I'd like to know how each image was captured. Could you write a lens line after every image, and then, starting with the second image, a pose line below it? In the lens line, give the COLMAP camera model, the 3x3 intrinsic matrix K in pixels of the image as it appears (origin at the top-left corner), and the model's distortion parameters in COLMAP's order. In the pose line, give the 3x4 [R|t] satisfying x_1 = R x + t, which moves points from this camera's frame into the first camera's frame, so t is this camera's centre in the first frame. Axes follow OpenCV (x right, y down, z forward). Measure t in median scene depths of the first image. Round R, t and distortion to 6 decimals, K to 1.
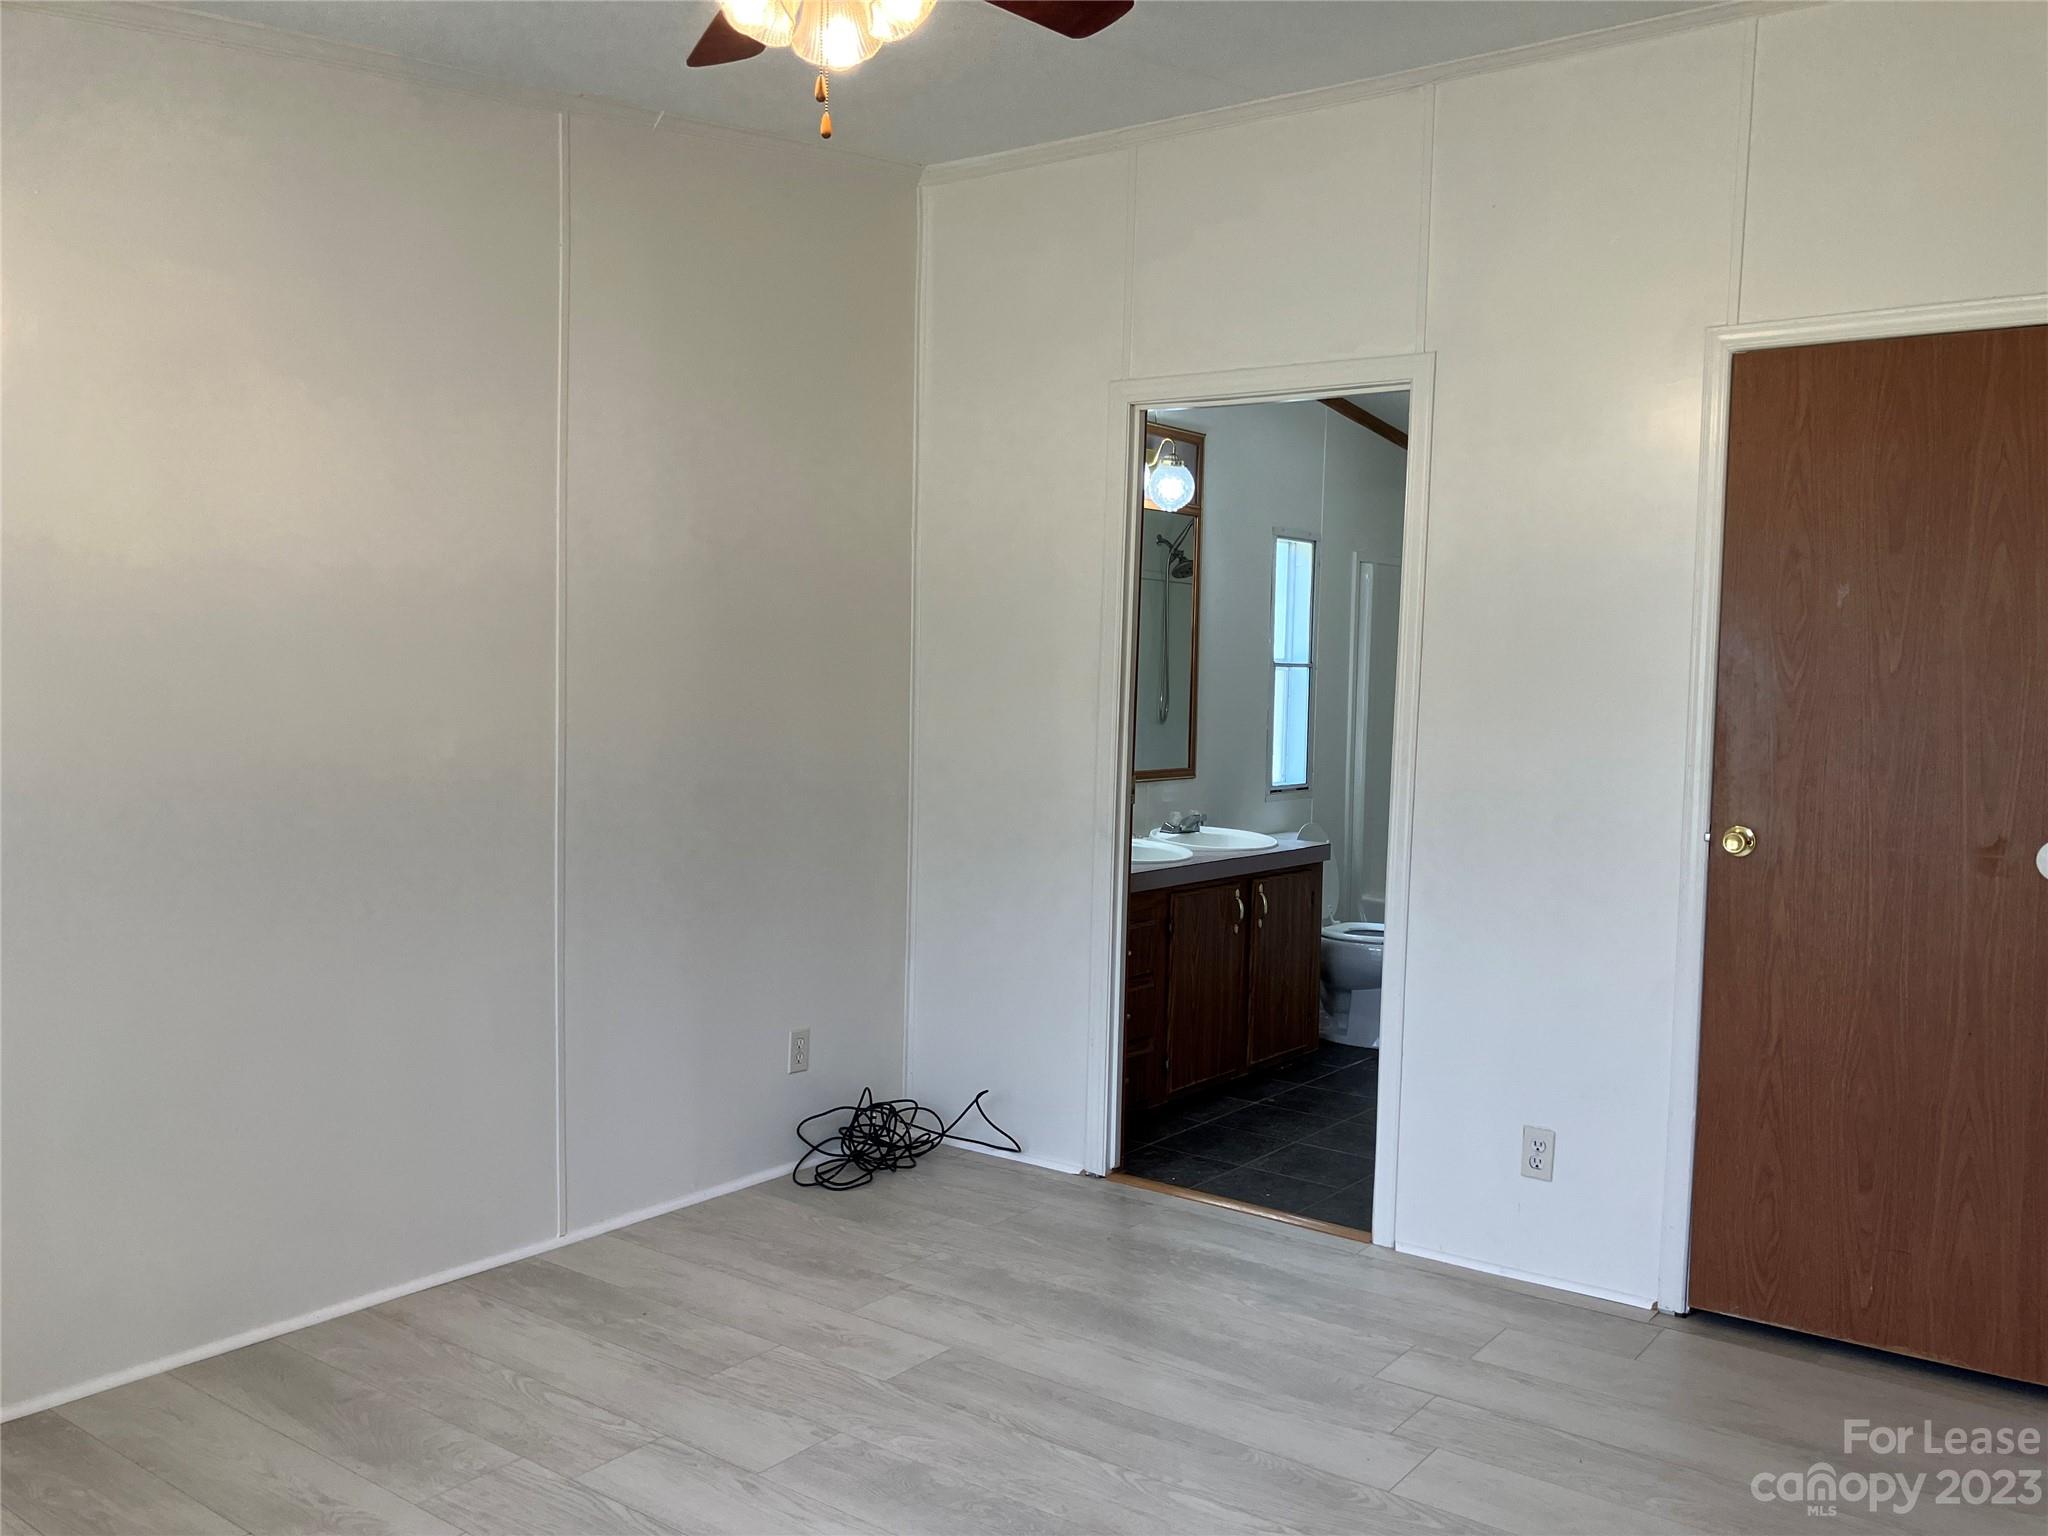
lens RADIAL K [[1695.9, 0, 1036.9], [0, 1695.9, 768.6], [0, 0, 1]] dist [0.021080, -0.022511]
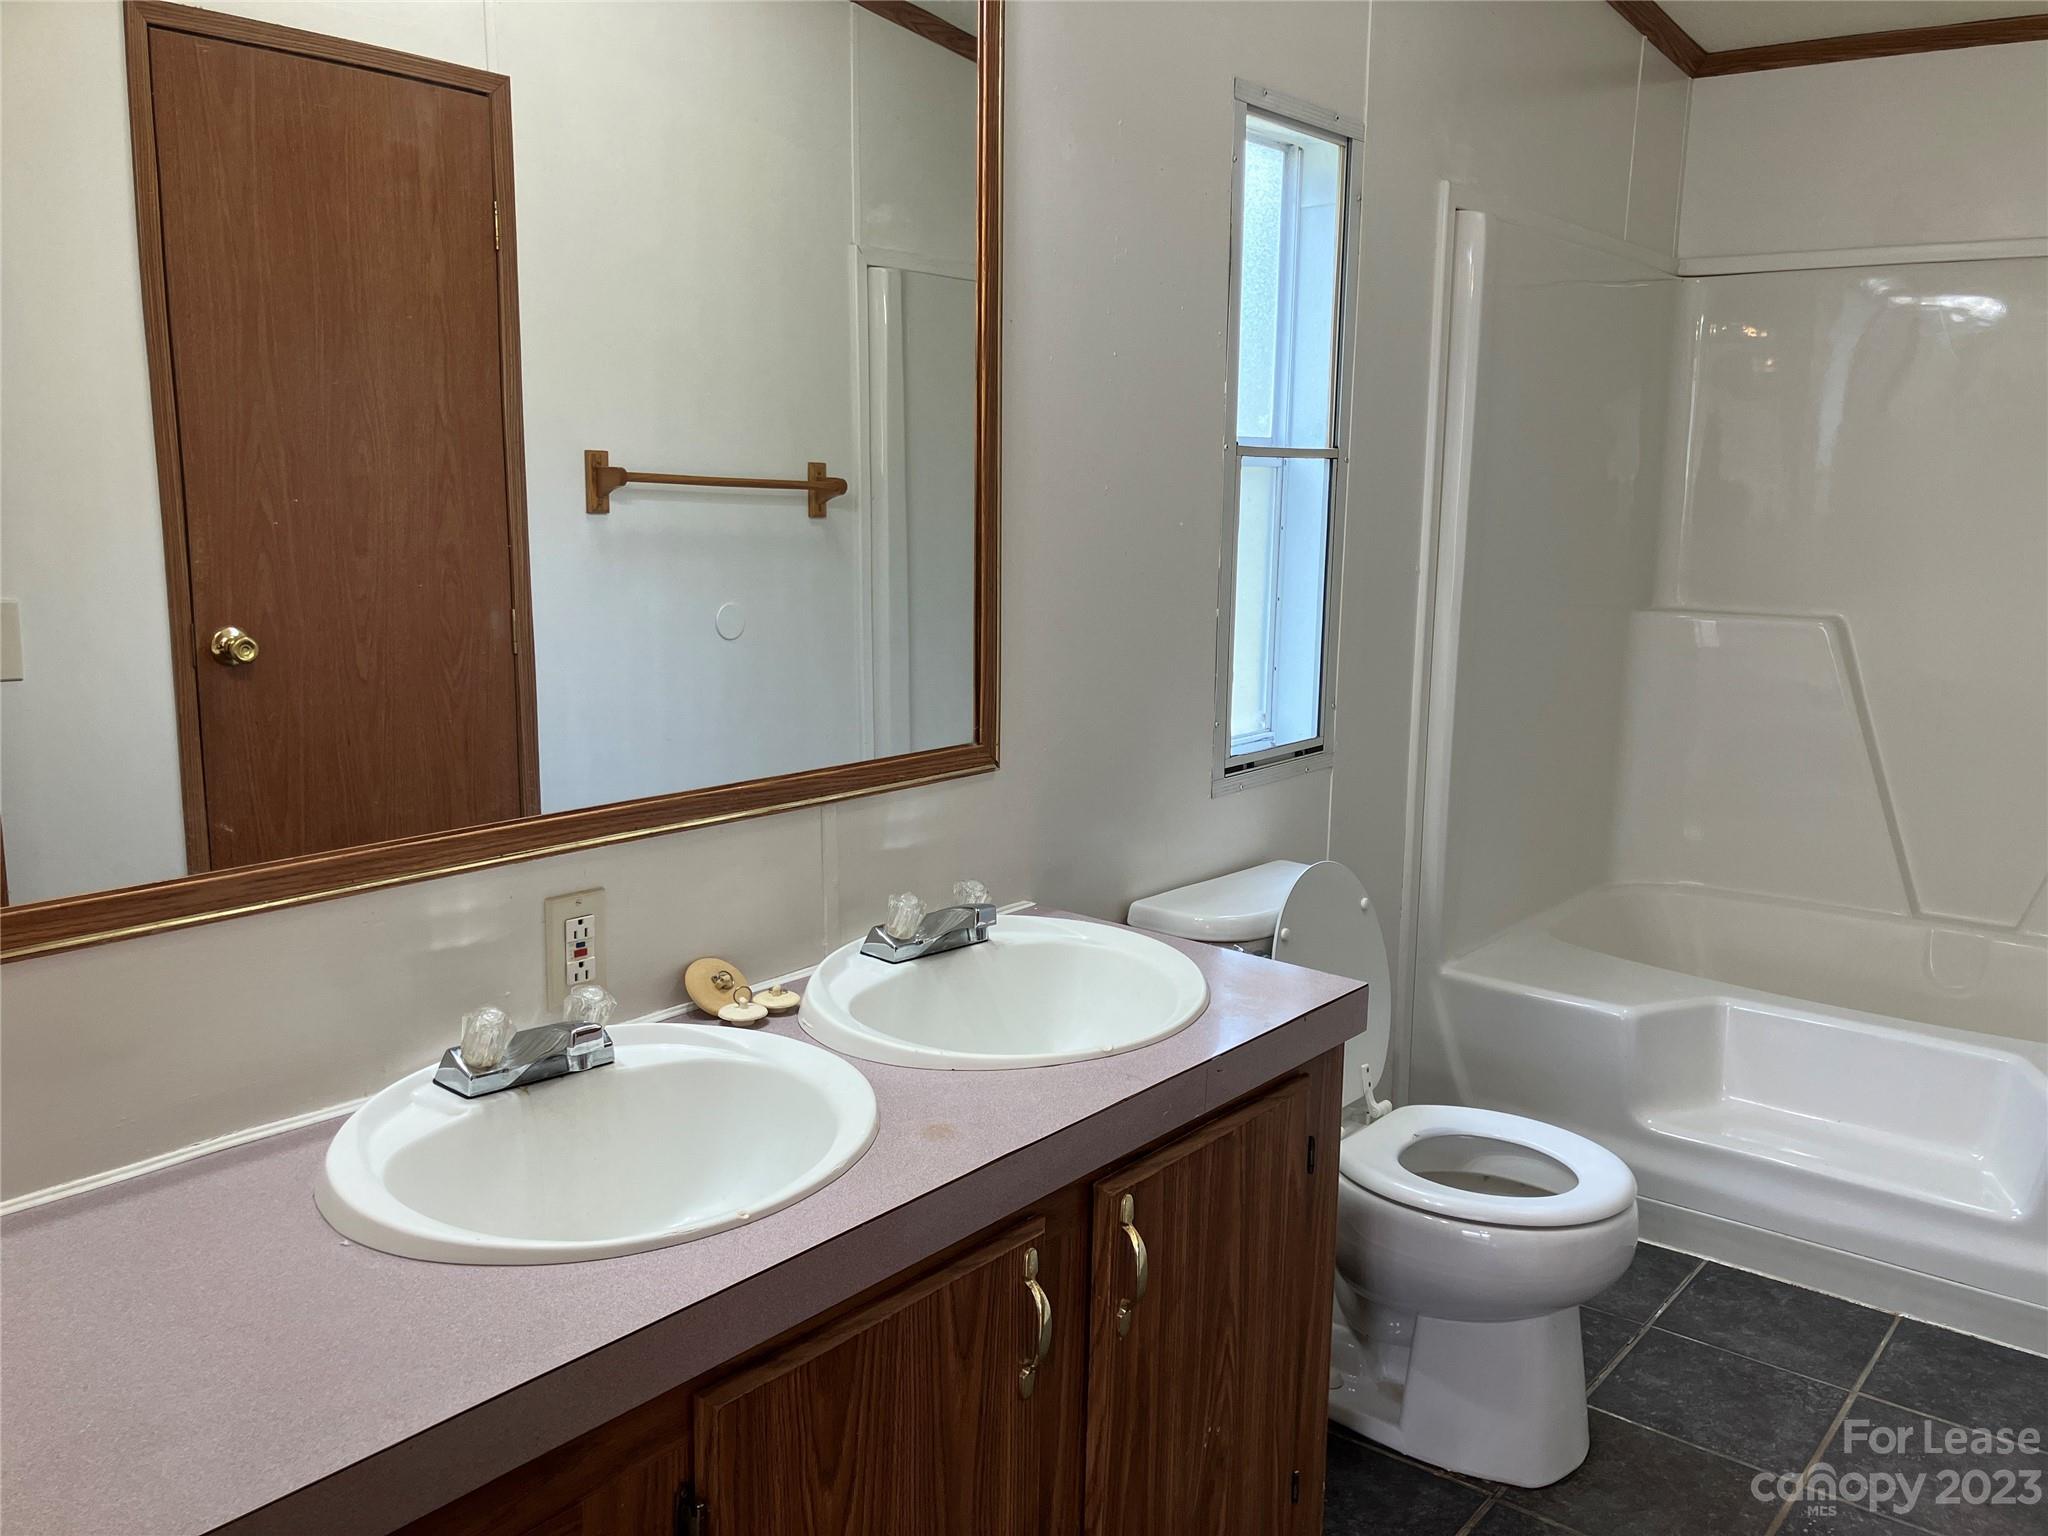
lens RADIAL K [[1695.9, 0, 1036.9], [0, 1695.9, 768.6], [0, 0, 1]] dist [0.021080, -0.022511]
pose [[0.999543, -0.000425, -0.030239, 0.124265], [0.003955, 0.993152, 0.116765, -0.040488], [0.029983, -0.116831, 0.992699, 0.705855]]
